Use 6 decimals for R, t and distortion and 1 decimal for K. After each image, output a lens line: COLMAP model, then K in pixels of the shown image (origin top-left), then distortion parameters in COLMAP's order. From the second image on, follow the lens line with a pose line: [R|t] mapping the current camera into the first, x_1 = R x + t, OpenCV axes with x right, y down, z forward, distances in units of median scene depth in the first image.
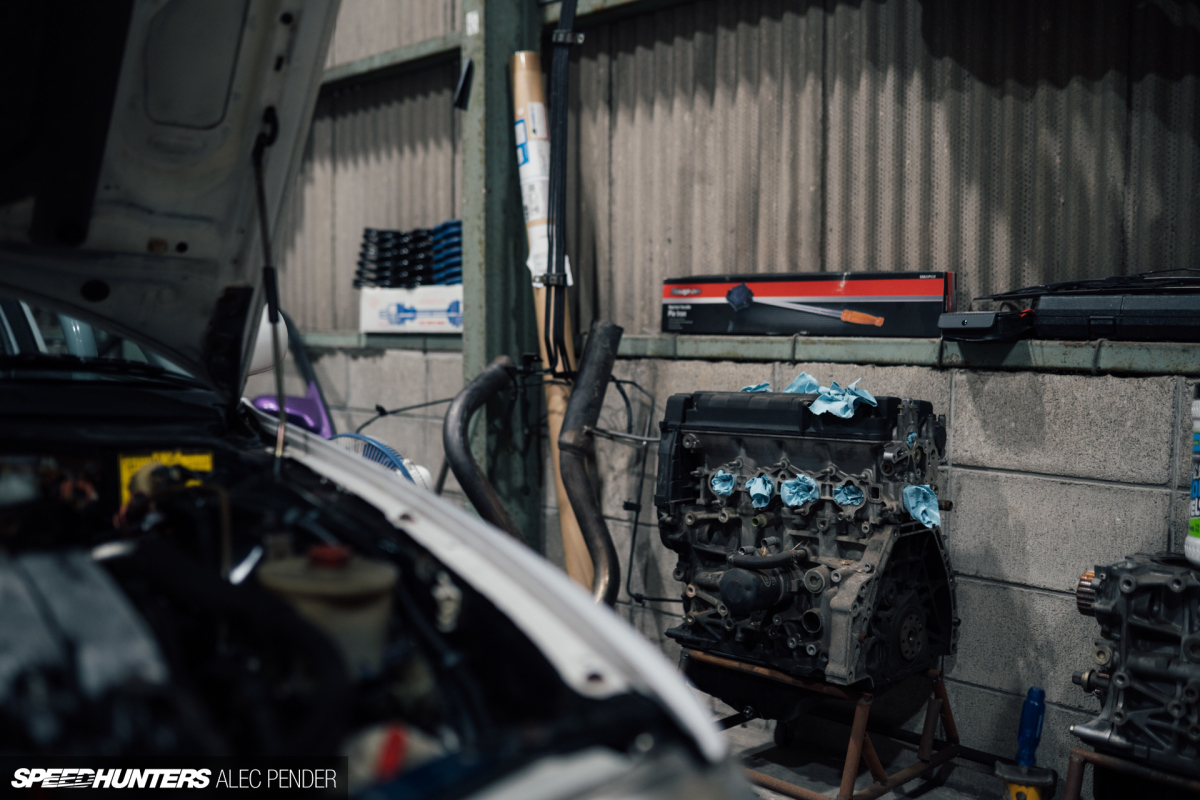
lens RADIAL K [[1168.2, 0, 600.0], [0, 1168.2, 400.0], [0, 0, 1]] dist [-0.052243, 0.084906]
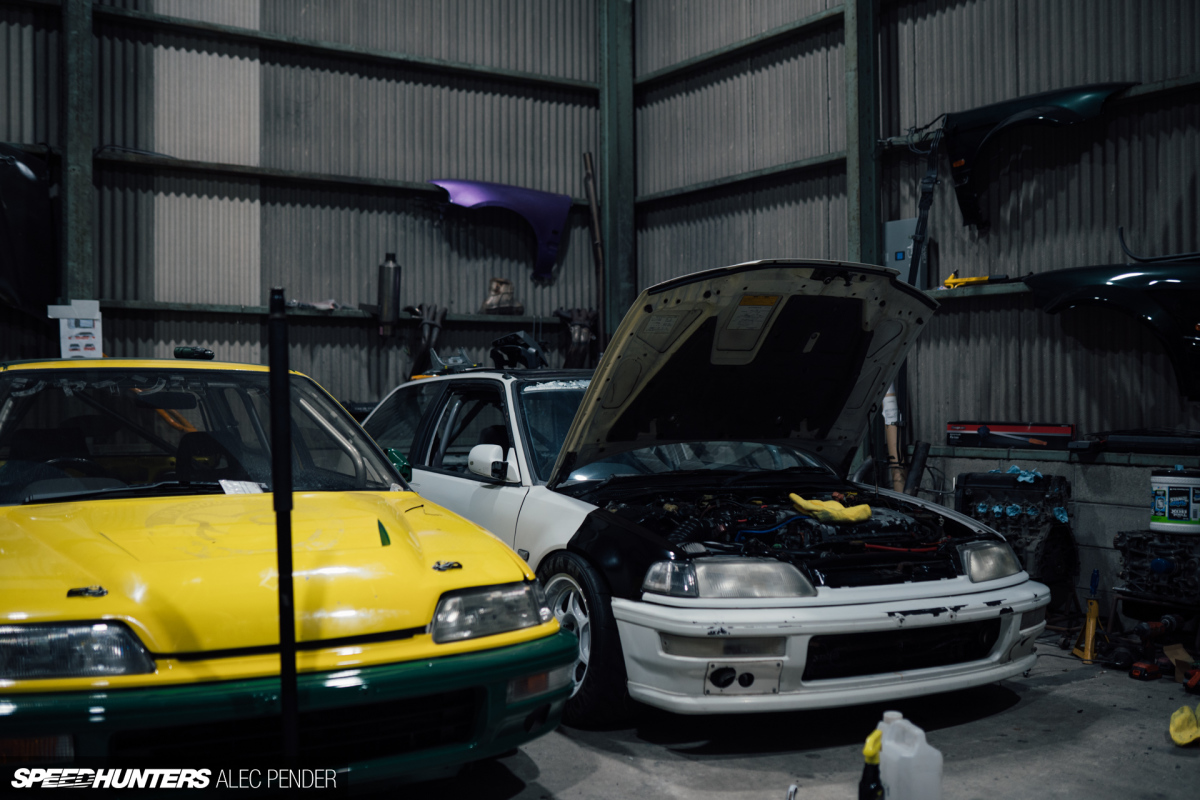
lens RADIAL K [[1168.2, 0, 600.0], [0, 1168.2, 400.0], [0, 0, 1]] dist [-0.052243, 0.084906]
pose [[0.987876, -0.011776, -0.154800, -0.316167], [0.002659, 0.998256, -0.058971, -0.017563], [0.155224, 0.057844, 0.986184, -1.611964]]
